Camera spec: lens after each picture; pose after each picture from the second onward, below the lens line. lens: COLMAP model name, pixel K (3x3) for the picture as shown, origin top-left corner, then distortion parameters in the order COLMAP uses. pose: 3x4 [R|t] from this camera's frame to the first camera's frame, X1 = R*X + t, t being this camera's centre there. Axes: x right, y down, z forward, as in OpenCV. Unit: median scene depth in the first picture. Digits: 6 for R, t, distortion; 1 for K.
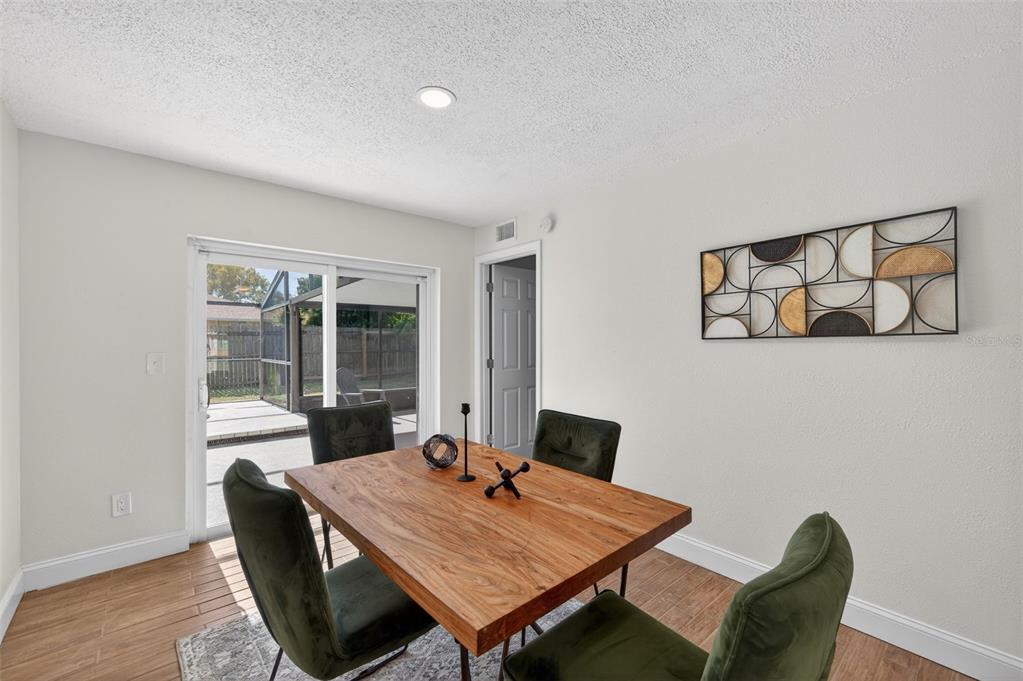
lens RADIAL K [[420.2, 0, 509.9], [0, 420.2, 343.5], [0, 0, 1]] dist [-0.000251, -0.000047]
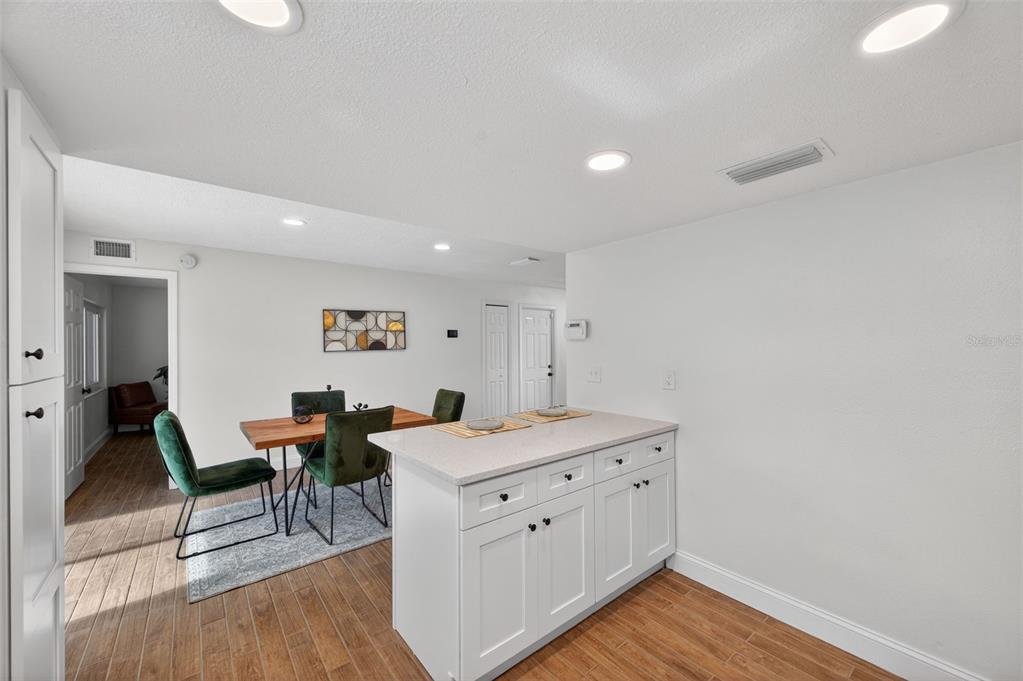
lens RADIAL K [[395.8, 0, 512.9], [0, 395.8, 342.5], [0, 0, 1]] dist [0.002702, -0.000110]
pose [[0.047549, 0.004523, 0.998859, -1.734089], [0.014176, 0.999886, -0.005202, -0.039641], [-0.998768, 0.014407, 0.047480, -0.019882]]
